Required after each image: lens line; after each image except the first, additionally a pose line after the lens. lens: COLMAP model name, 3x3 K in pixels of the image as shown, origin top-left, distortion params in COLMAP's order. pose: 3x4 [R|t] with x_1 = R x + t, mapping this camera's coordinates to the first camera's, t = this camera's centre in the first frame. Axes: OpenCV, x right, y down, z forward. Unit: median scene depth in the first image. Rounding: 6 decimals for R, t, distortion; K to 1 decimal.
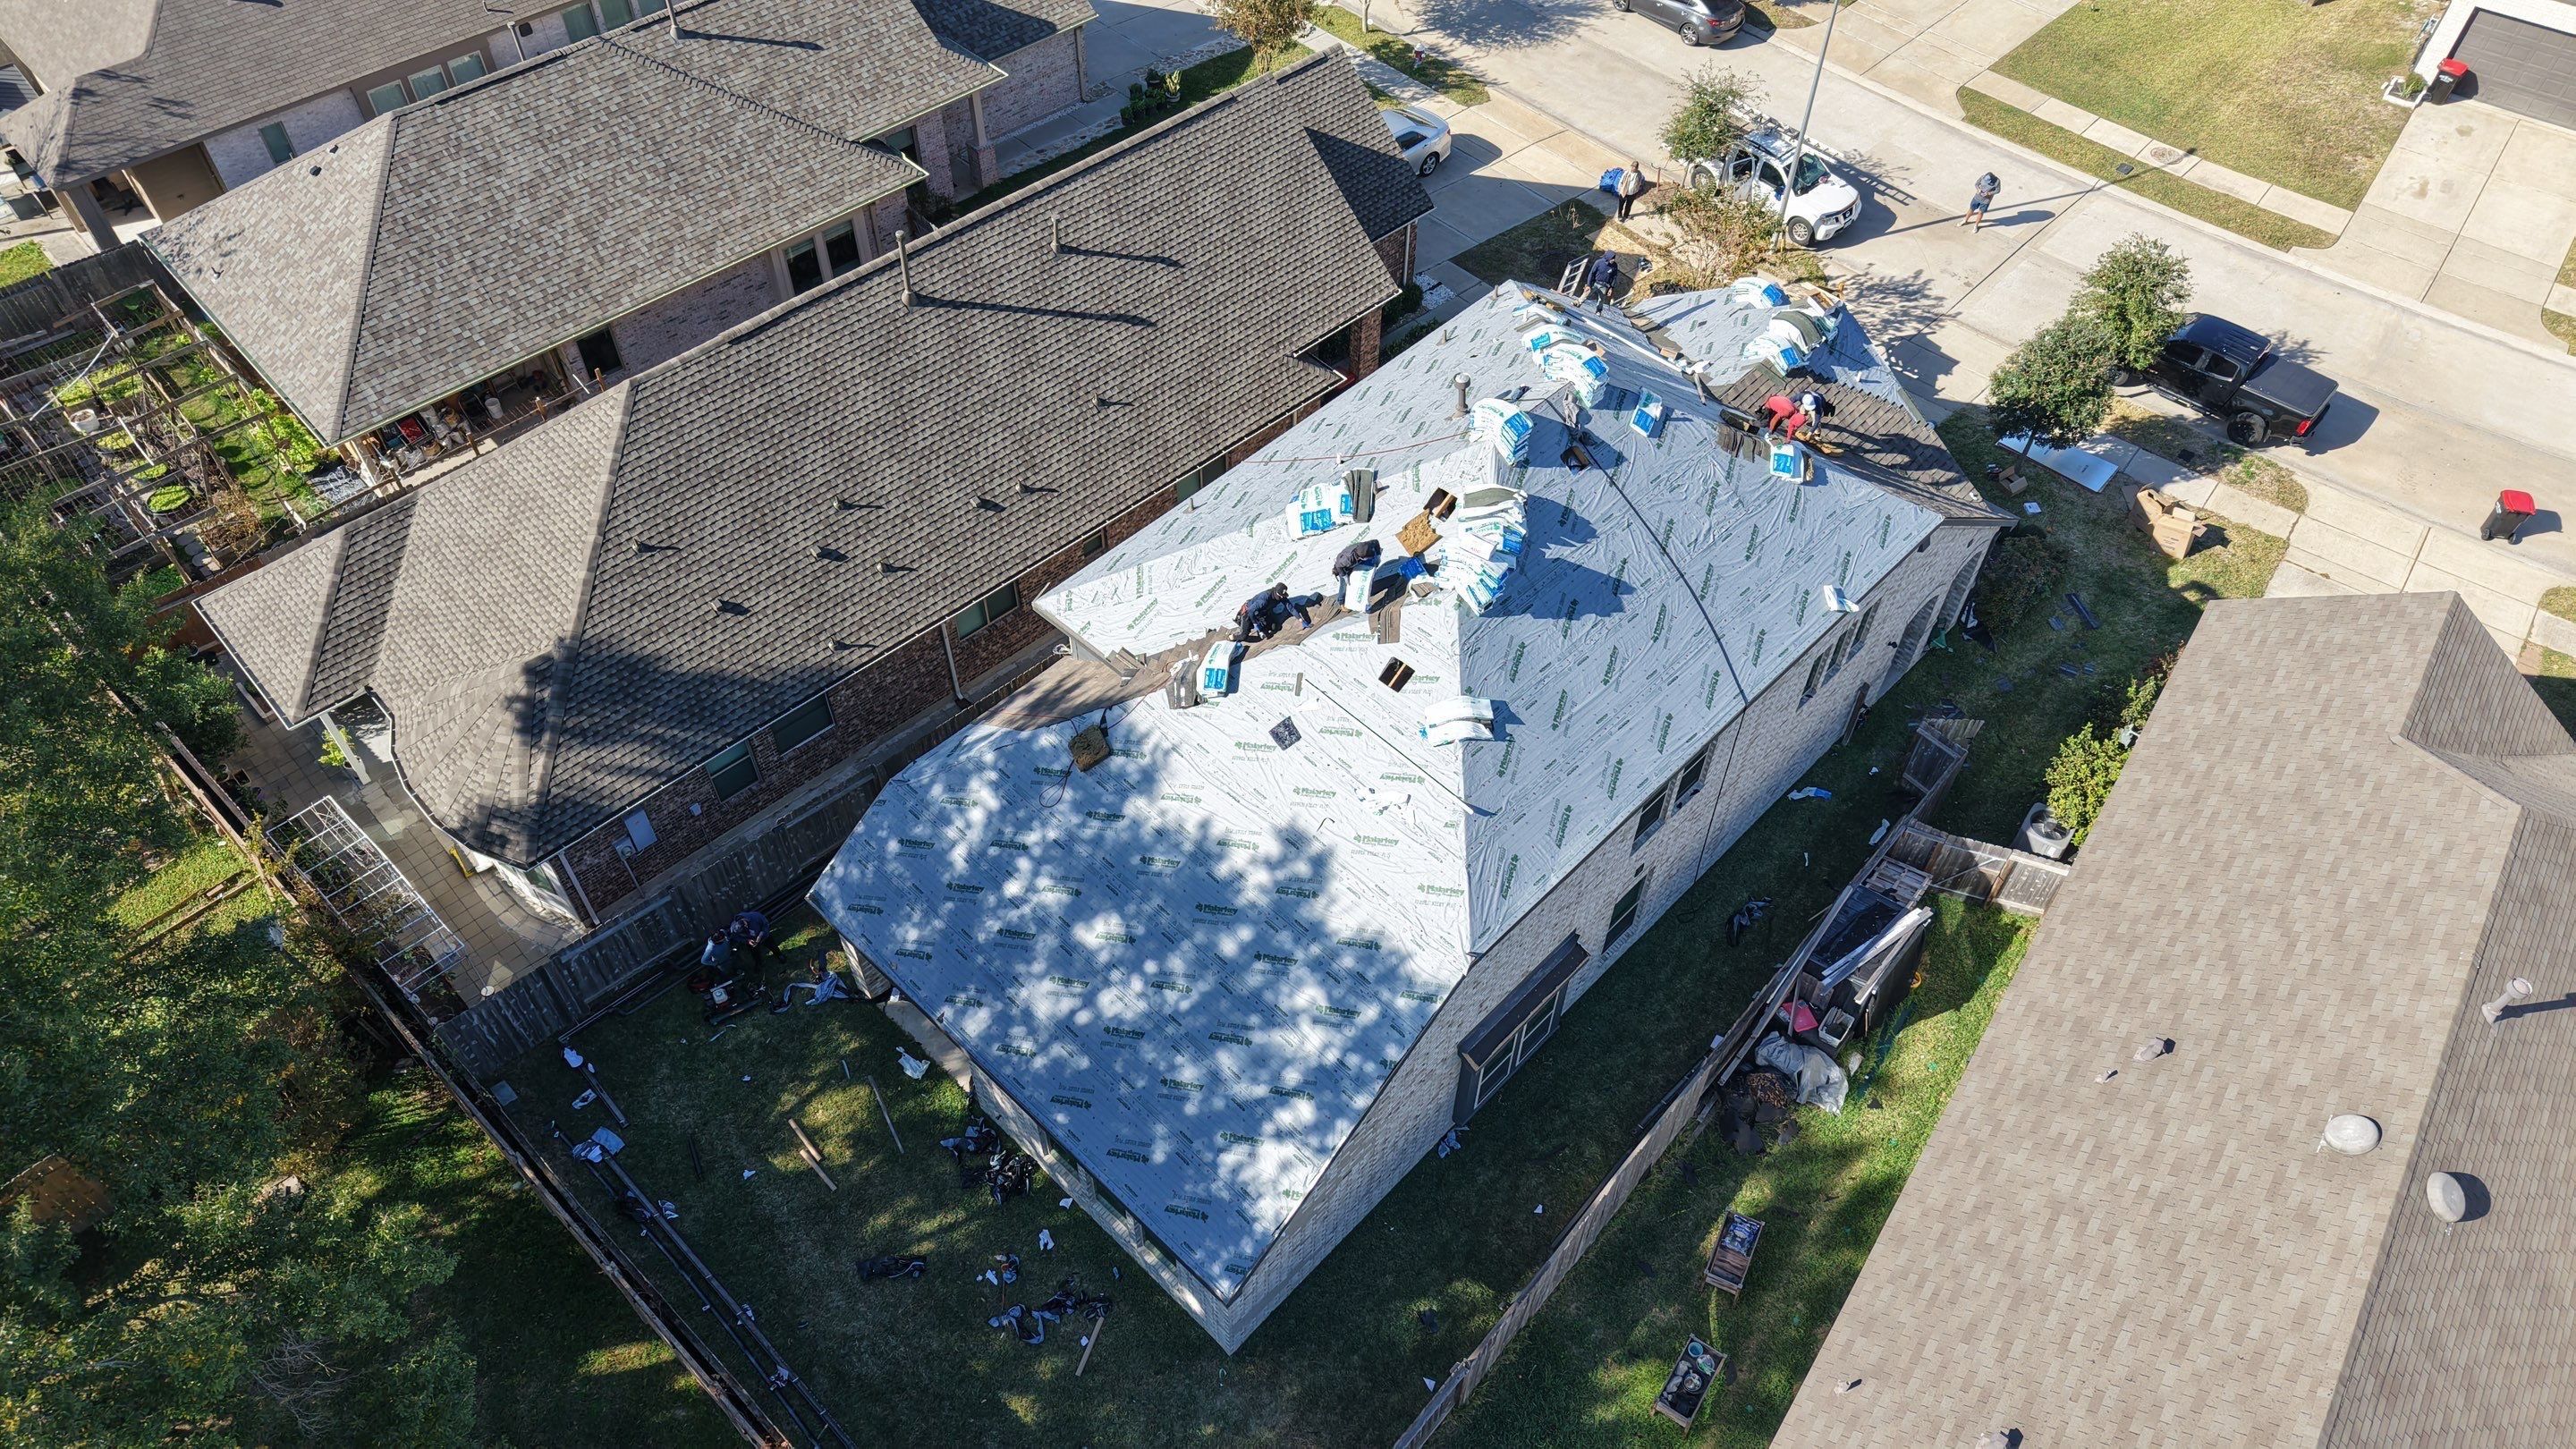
lens RADIAL K [[1722.4, 0, 1273.2], [0, 1722.4, 739.9], [0, 0, 1]] dist [0.011540, -0.005023]
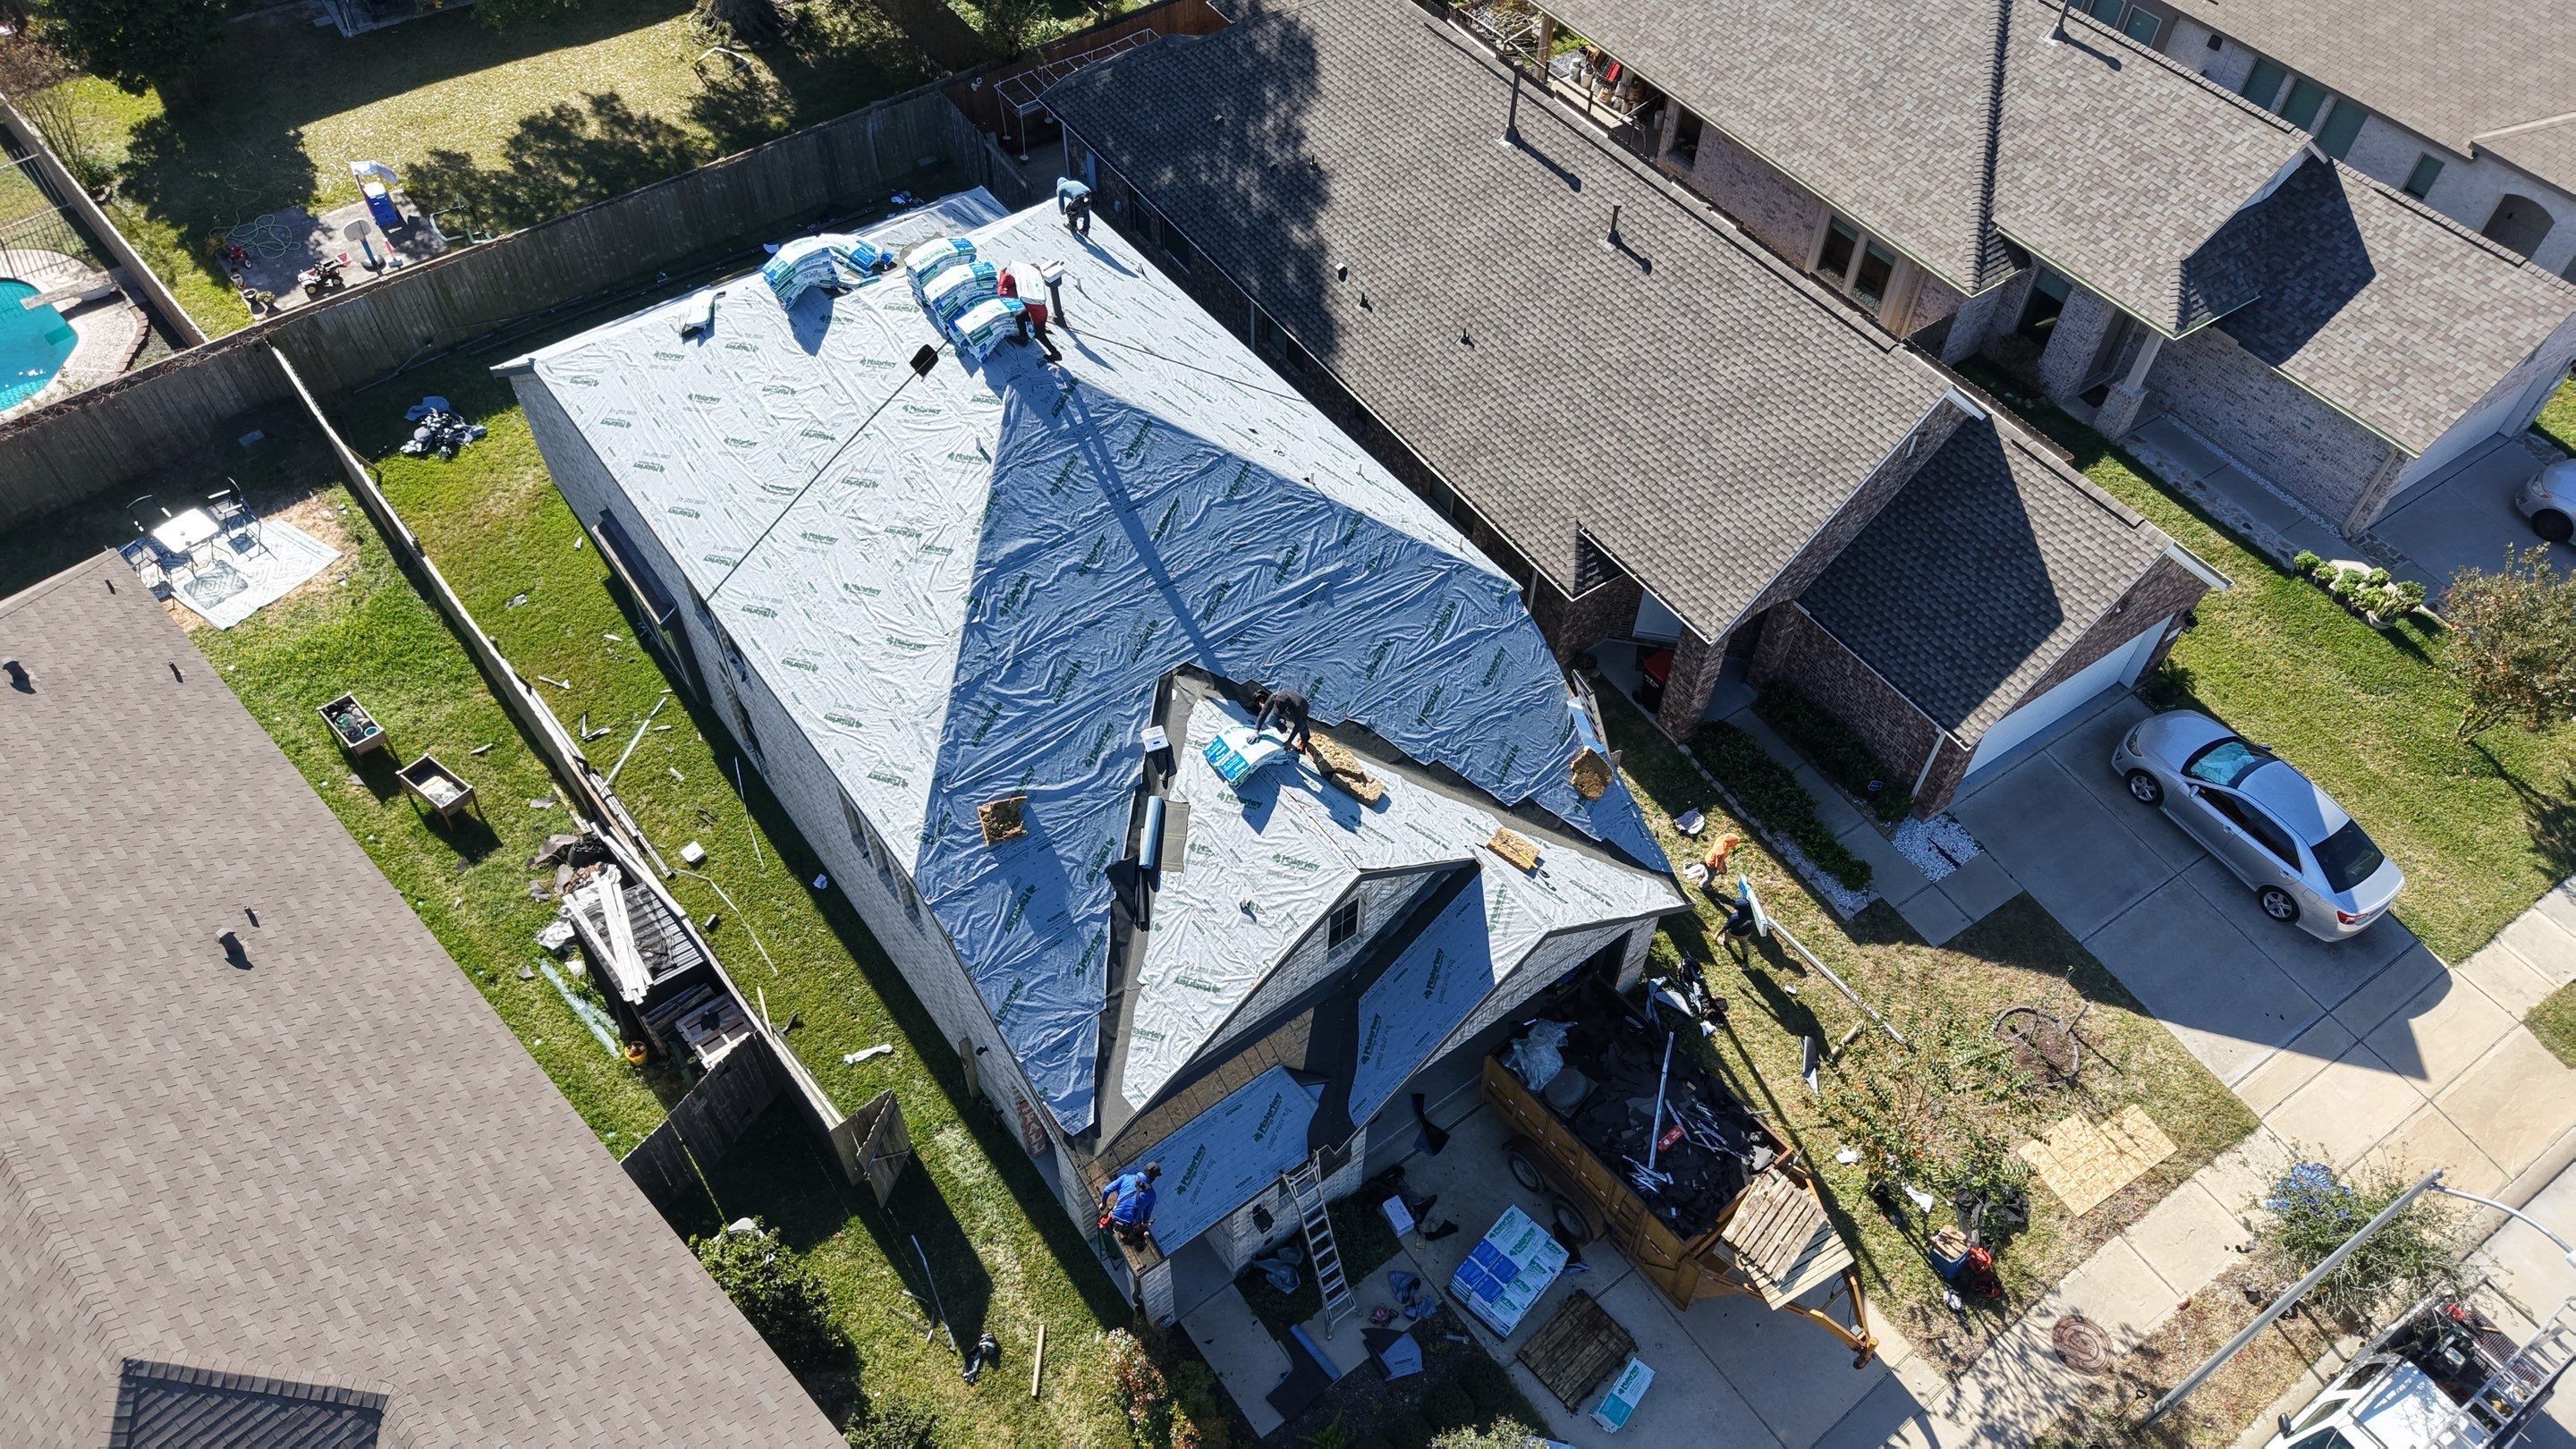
lens RADIAL K [[1722.4, 0, 1273.2], [0, 1722.4, 739.9], [0, 0, 1]] dist [0.011540, -0.005023]
pose [[-0.158403, 0.762681, -0.627078, 0.781990], [-0.768975, 0.303080, 0.562867, -0.682460], [0.619343, 0.571367, 0.538474, 0.665050]]
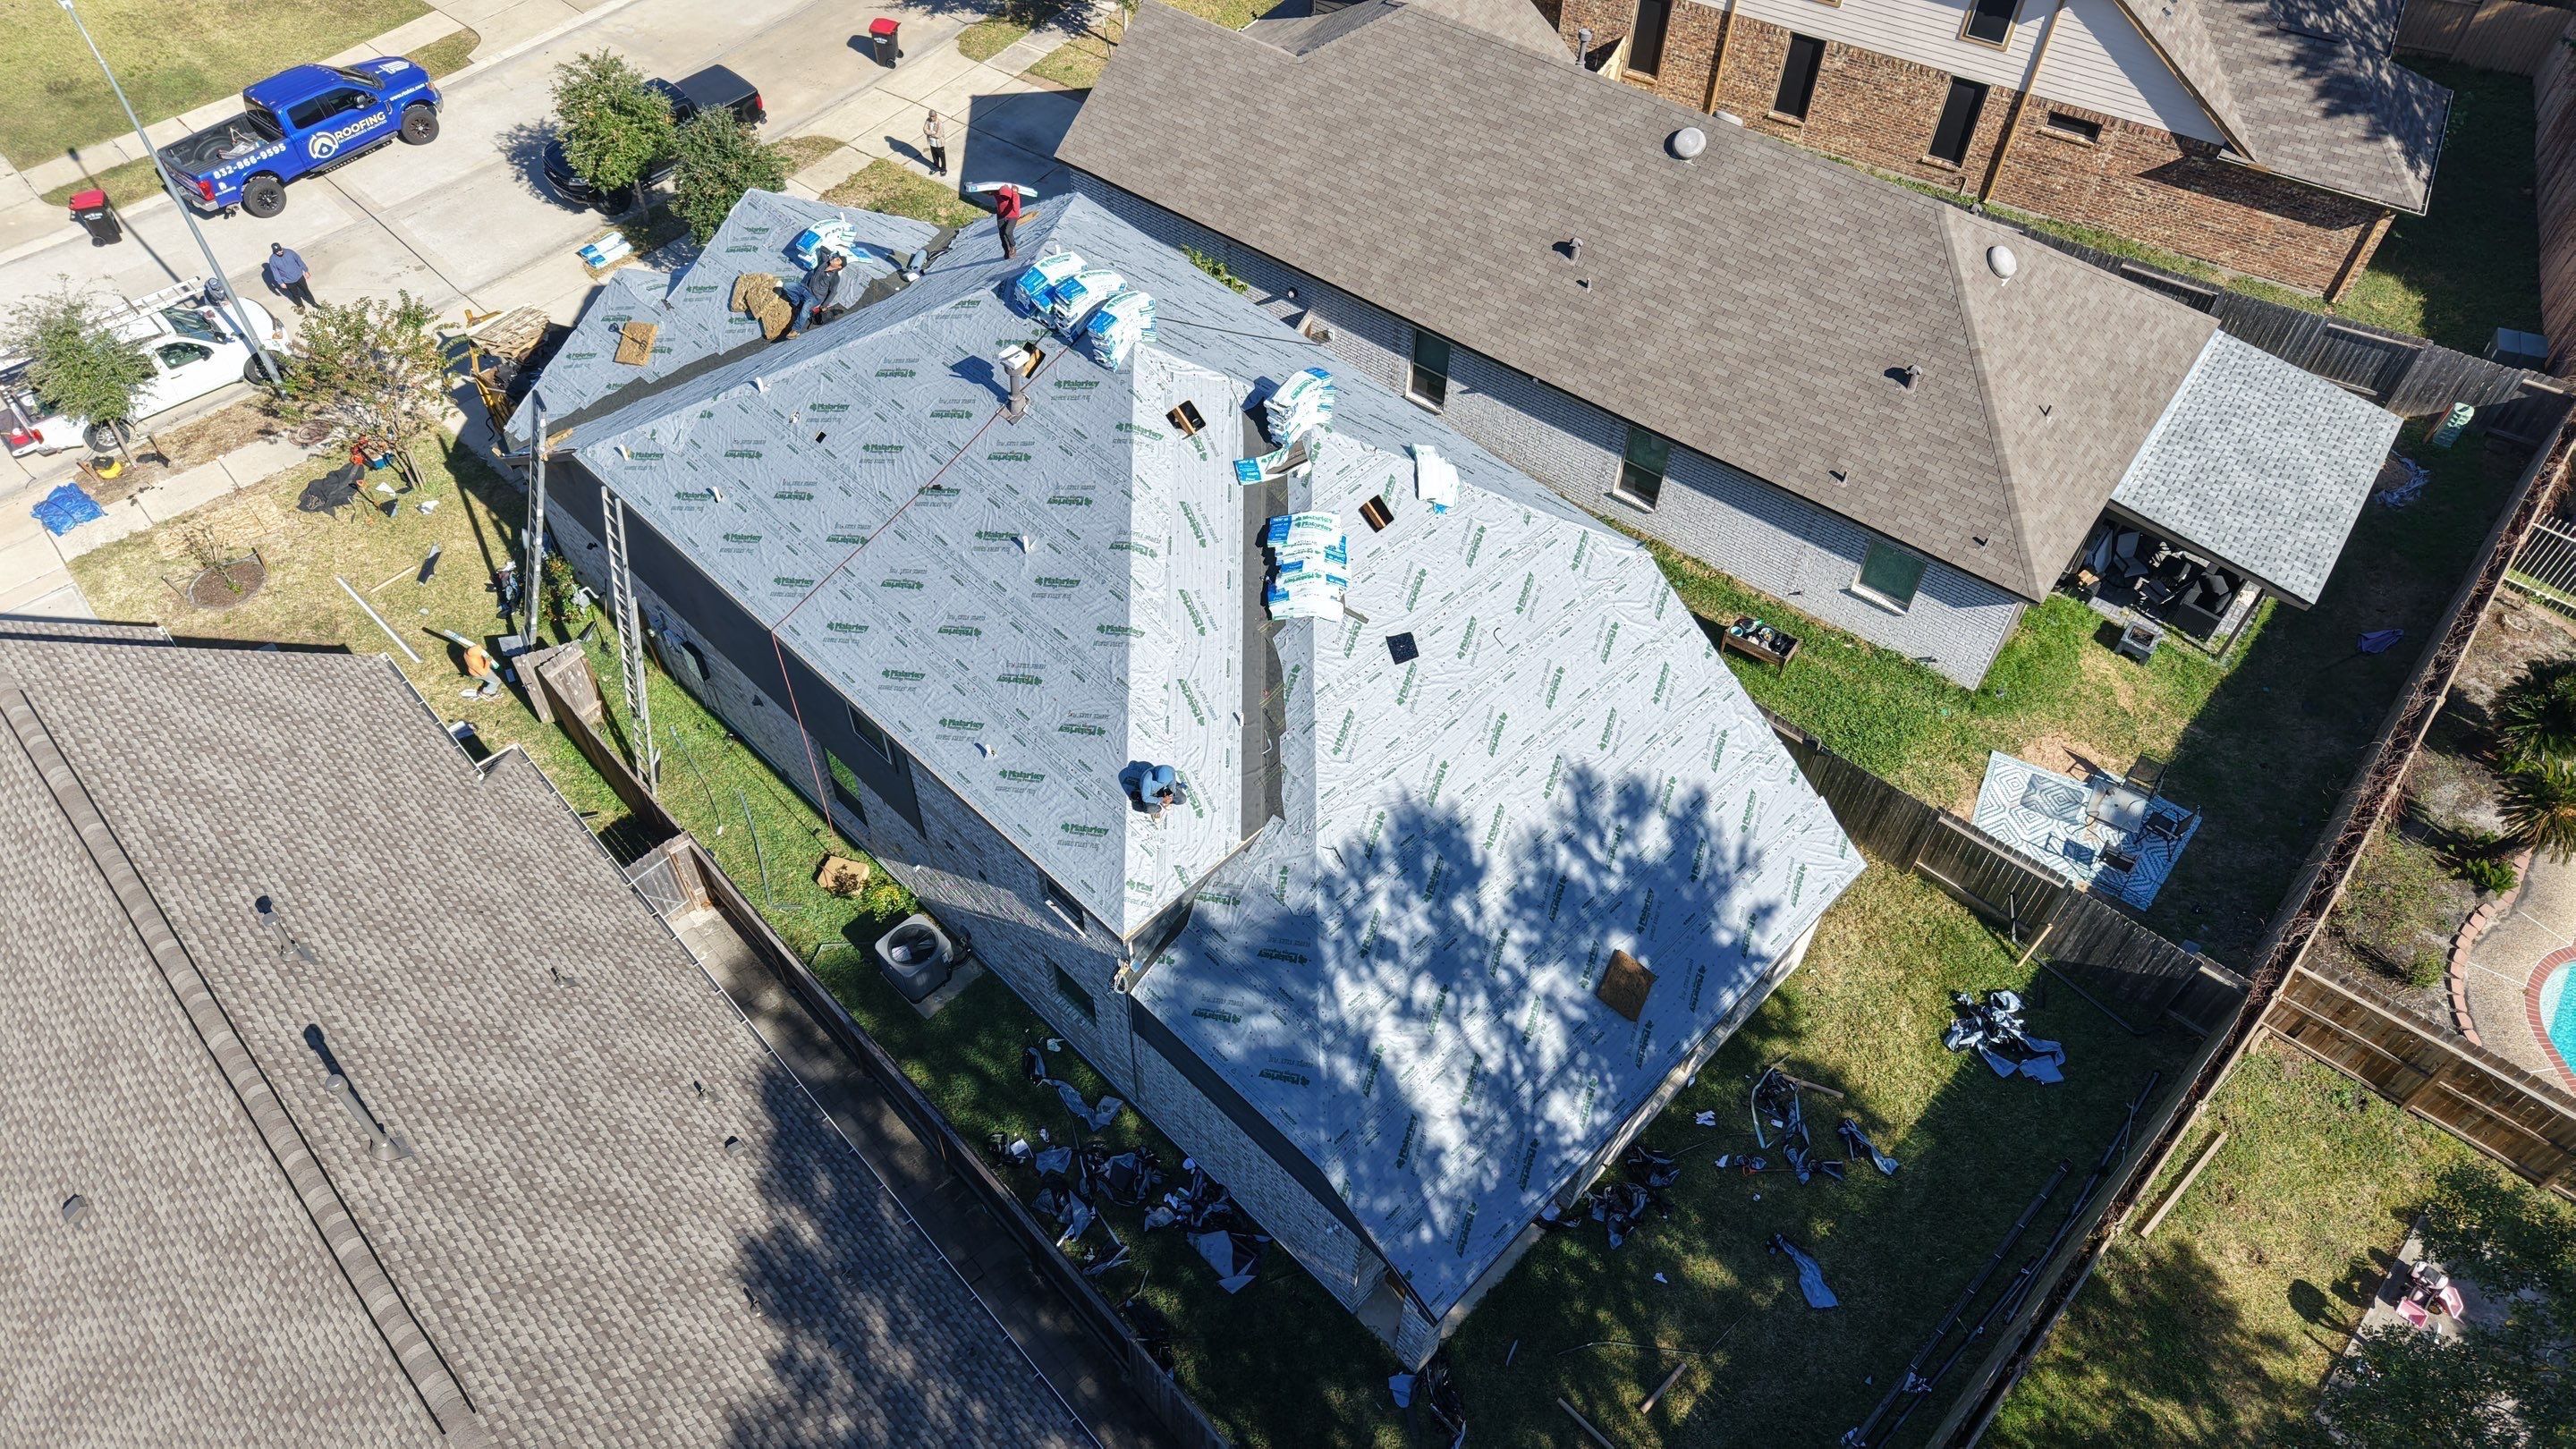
lens RADIAL K [[1722.4, 0, 1273.2], [0, 1722.4, 739.9], [0, 0, 1]] dist [0.011540, -0.005023]
pose [[0.011304, -0.777933, 0.628245, -0.527881], [0.755565, 0.418184, 0.504226, -0.431667], [-0.654976, 0.468980, 0.592506, 0.465510]]
